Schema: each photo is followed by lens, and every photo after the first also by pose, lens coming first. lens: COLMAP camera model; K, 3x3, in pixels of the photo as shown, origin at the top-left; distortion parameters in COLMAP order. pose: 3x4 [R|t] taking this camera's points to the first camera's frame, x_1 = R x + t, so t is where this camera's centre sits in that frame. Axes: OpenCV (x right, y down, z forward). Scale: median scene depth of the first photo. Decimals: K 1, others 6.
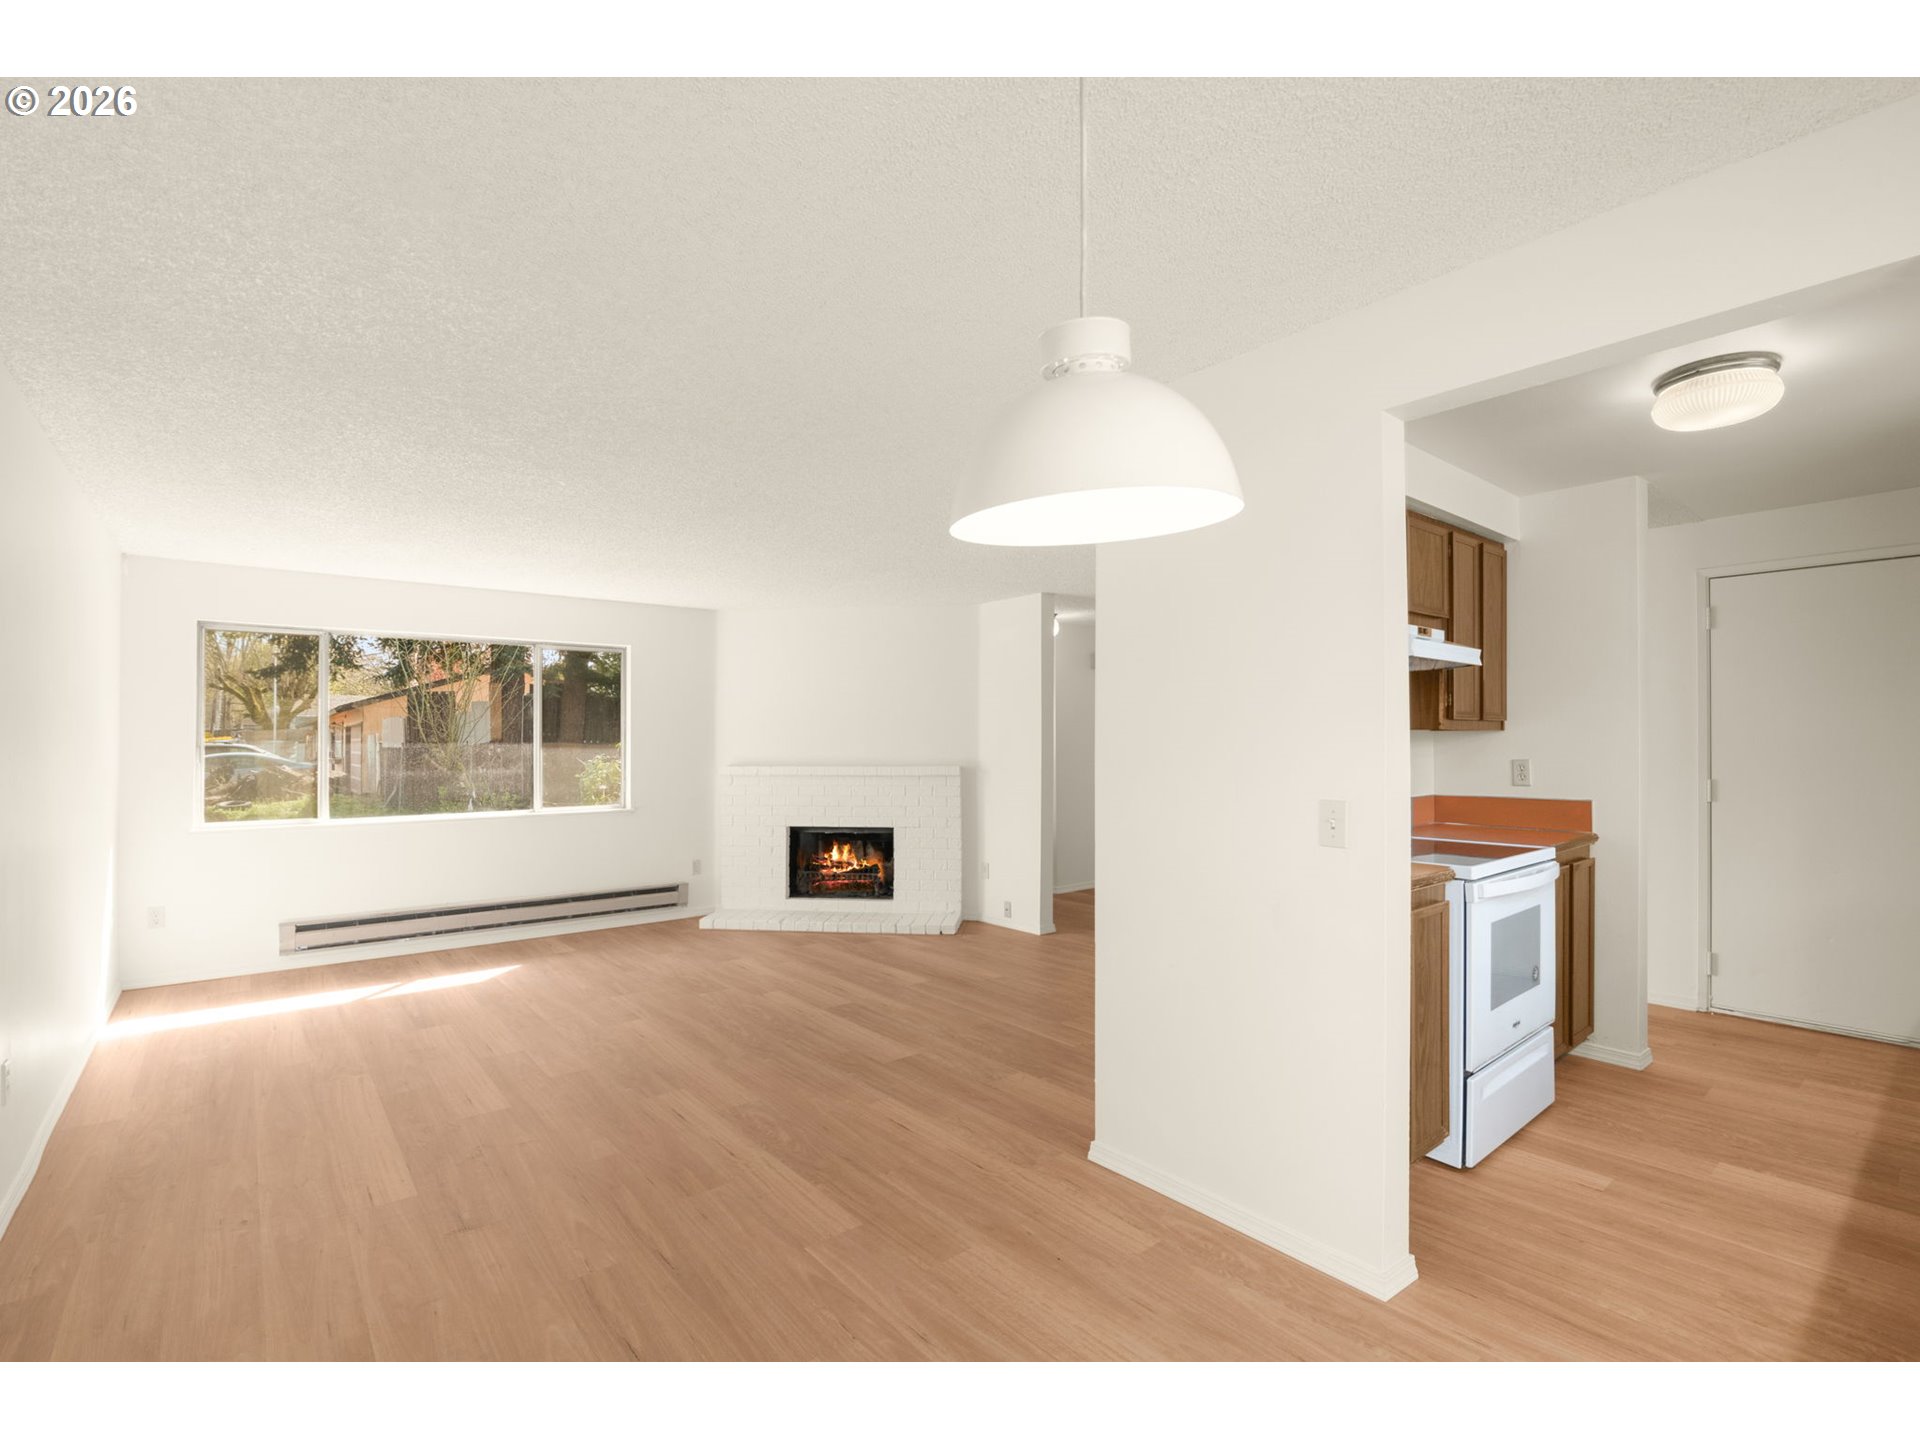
lens RADIAL K [[881.8, 0, 967.3], [0, 881.8, 709.6], [0, 0, 1]] dist [-0.029727, 0.002749]
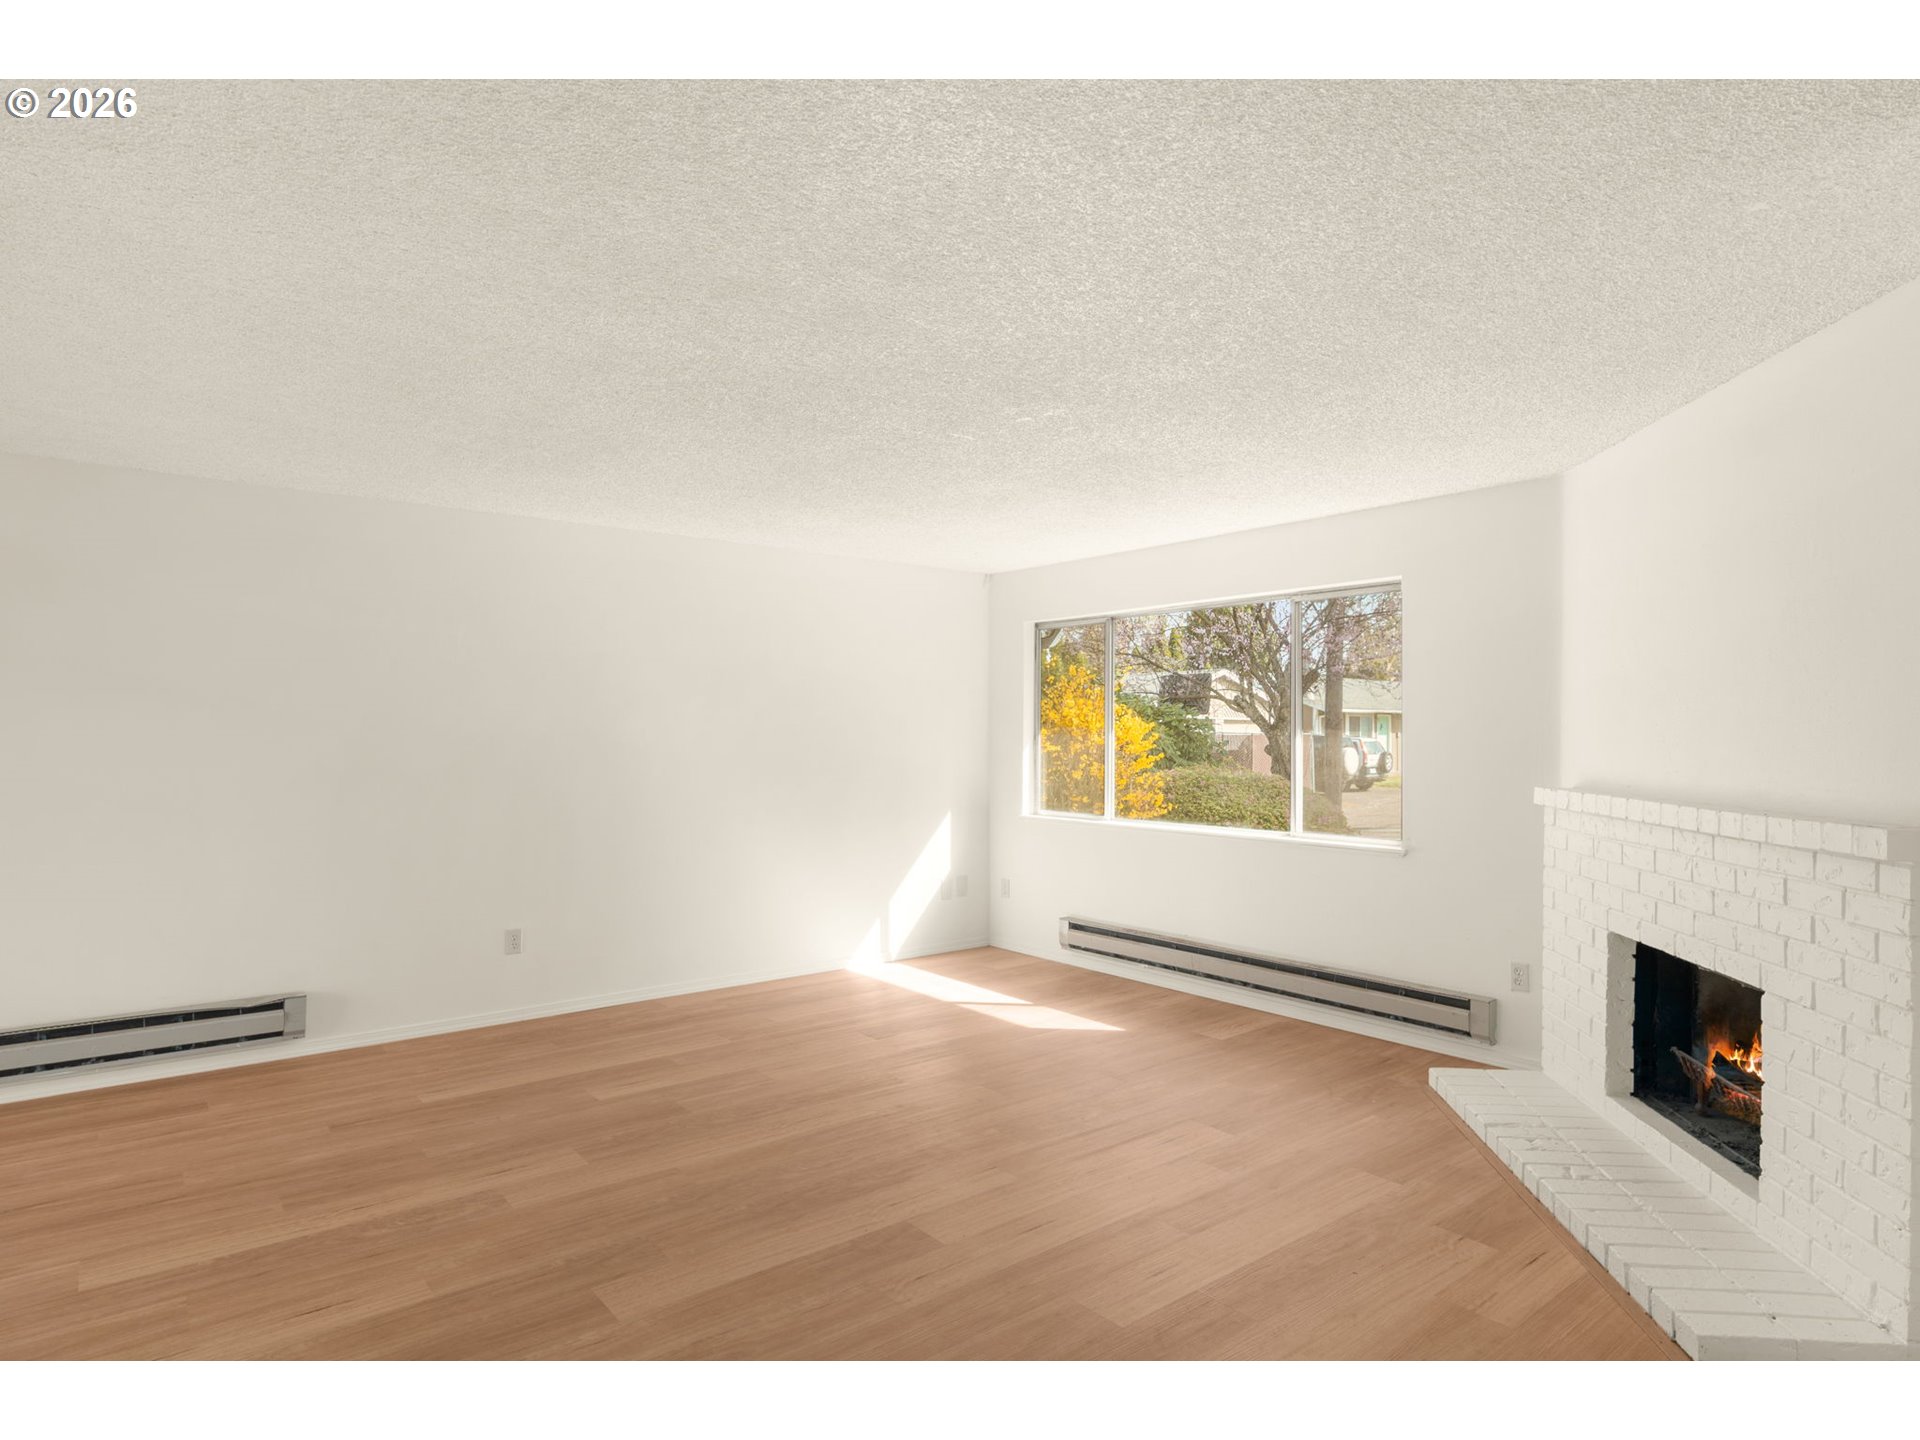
lens RADIAL K [[1061.7, 0, 961.8], [0, 1061.7, 730.3], [0, 0, 1]] dist [-0.011618, 0.001830]
pose [[-0.009840, 0.006351, -0.999931, 0.397472], [0.036552, 0.999314, 0.005987, 0.016972], [0.999283, -0.036490, -0.010065, 0.812431]]
